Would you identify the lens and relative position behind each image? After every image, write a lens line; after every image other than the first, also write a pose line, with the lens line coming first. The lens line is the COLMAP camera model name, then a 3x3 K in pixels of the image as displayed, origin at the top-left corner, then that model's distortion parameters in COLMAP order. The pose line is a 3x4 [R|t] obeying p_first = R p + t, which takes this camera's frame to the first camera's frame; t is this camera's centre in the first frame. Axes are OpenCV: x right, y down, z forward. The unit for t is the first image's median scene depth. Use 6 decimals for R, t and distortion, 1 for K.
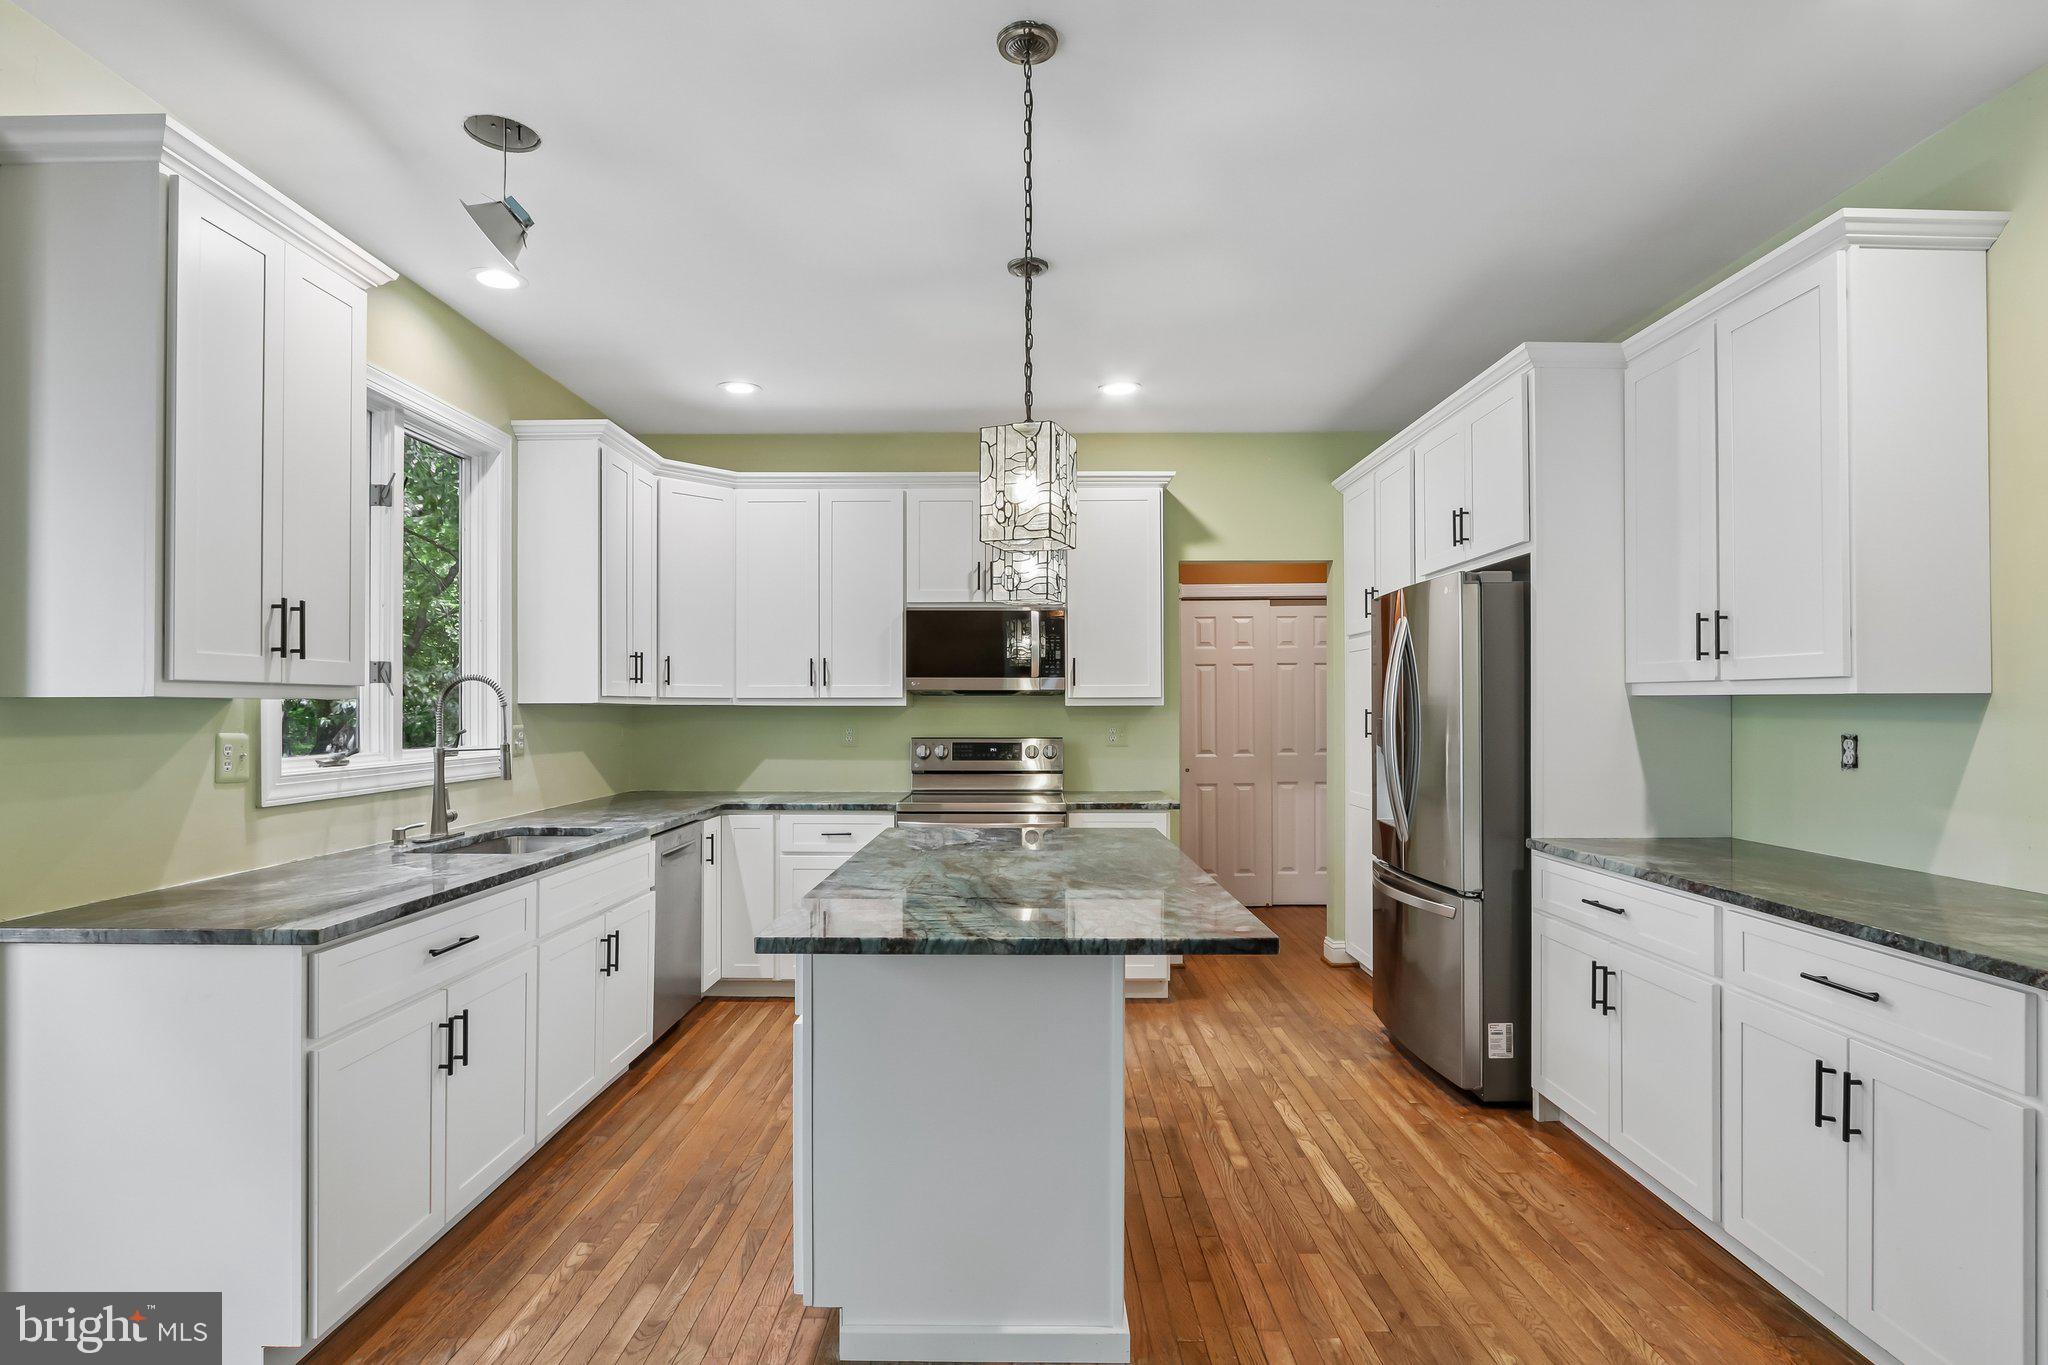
lens RADIAL K [[1031.6, 0, 1031.4], [0, 1031.6, 699.6], [0, 0, 1]] dist [-0.021855, 0.005907]
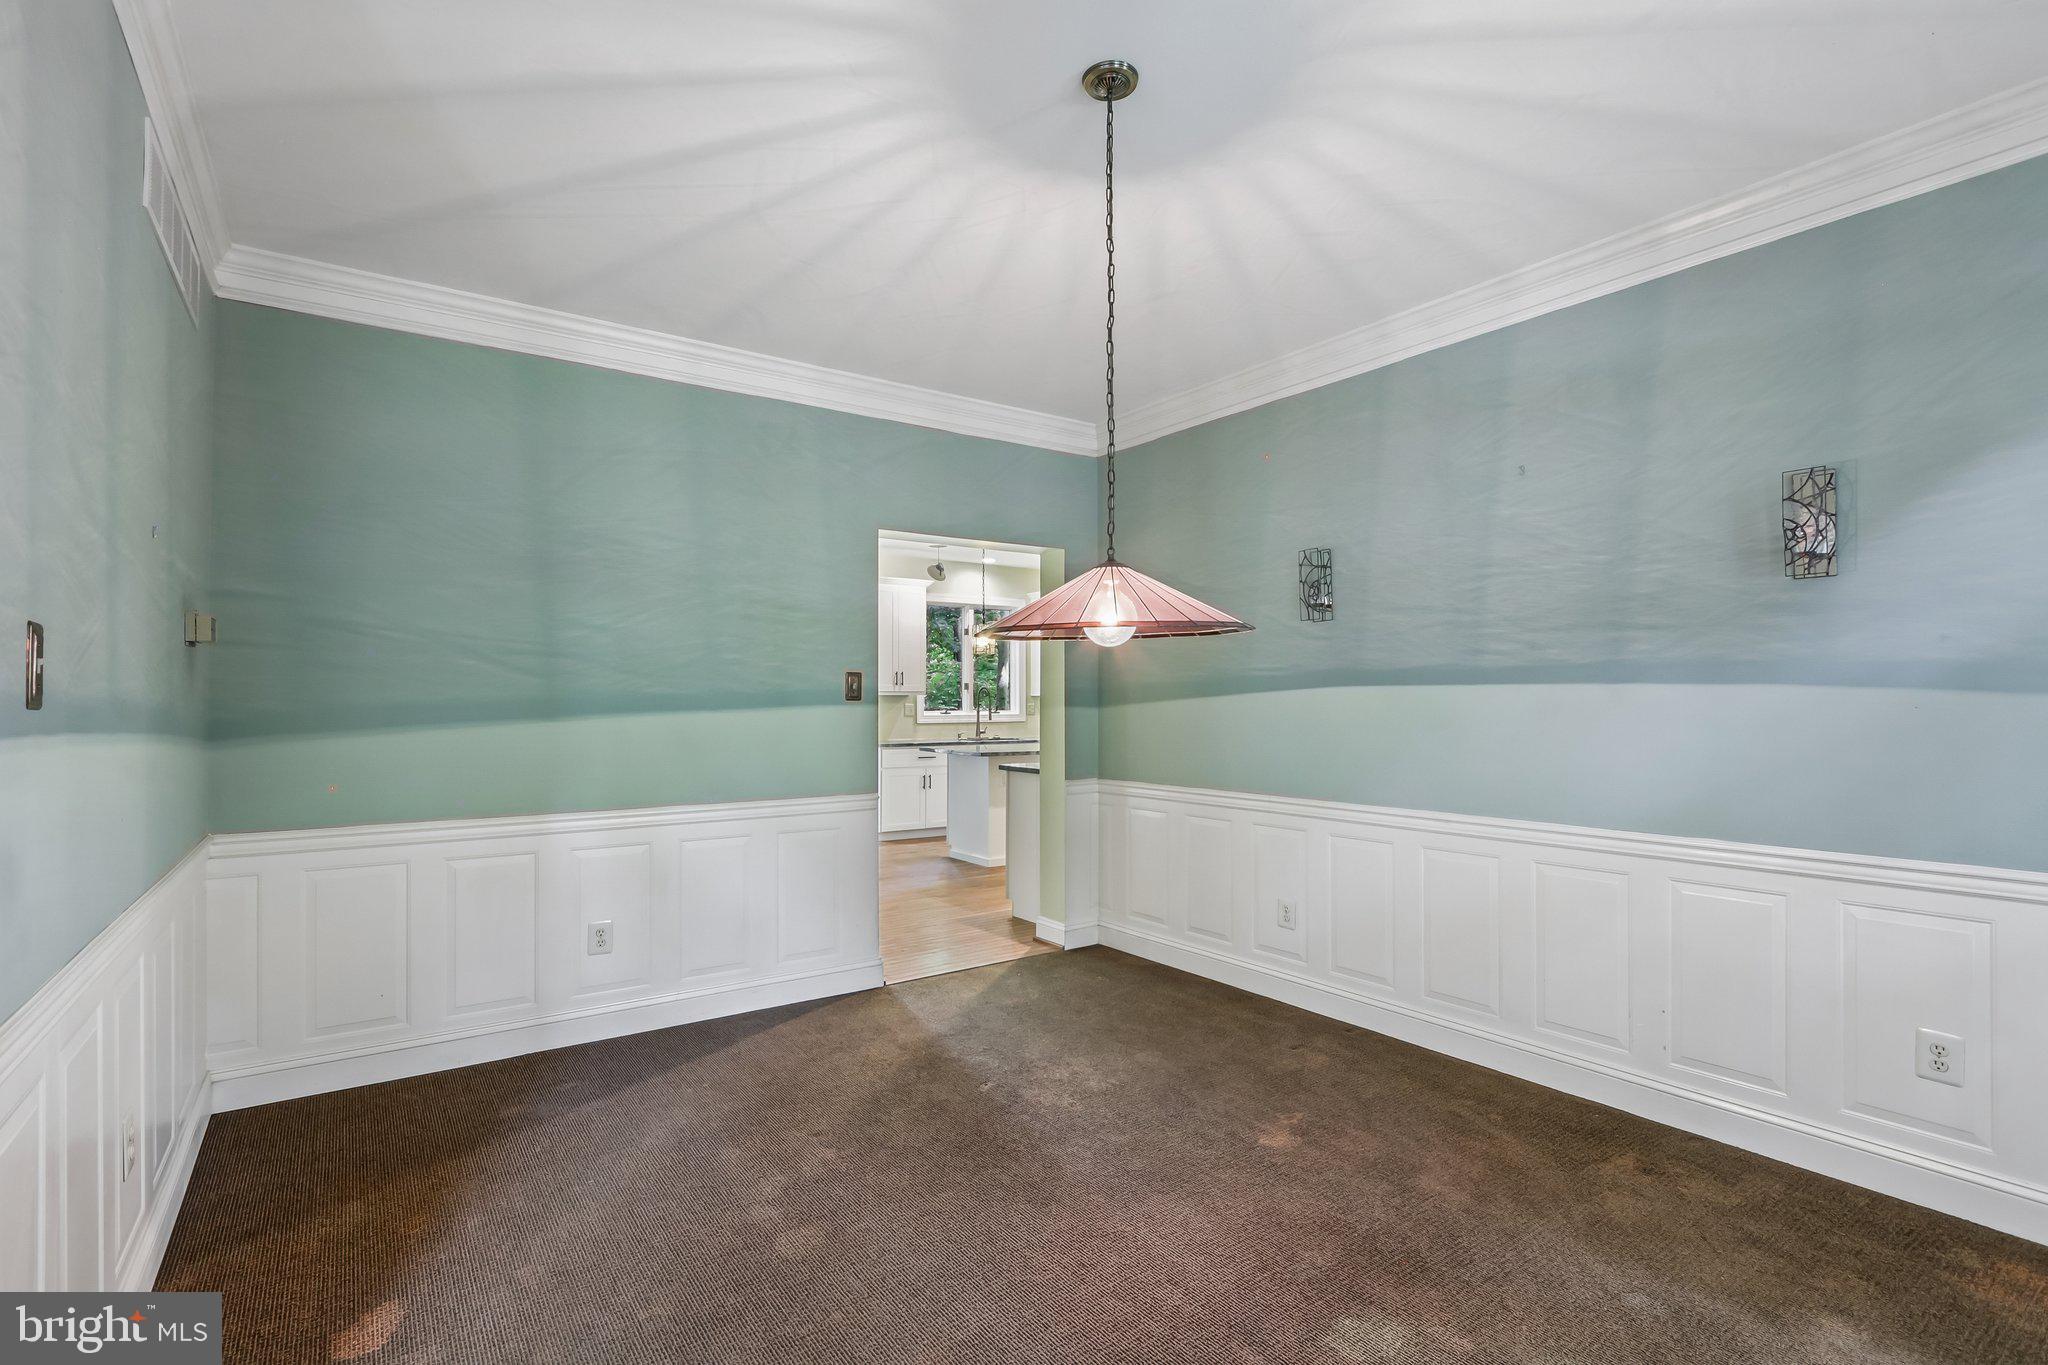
lens RADIAL K [[945.4, 0, 1027.1], [0, 945.4, 701.3], [0, 0, 1]] dist [-0.021387, 0.004201]
pose [[0.564254, 0.002211, -0.825598, 2.105890], [0.006549, 0.999953, 0.007154, -0.000354], [0.825575, -0.009443, 0.564213, -0.580871]]
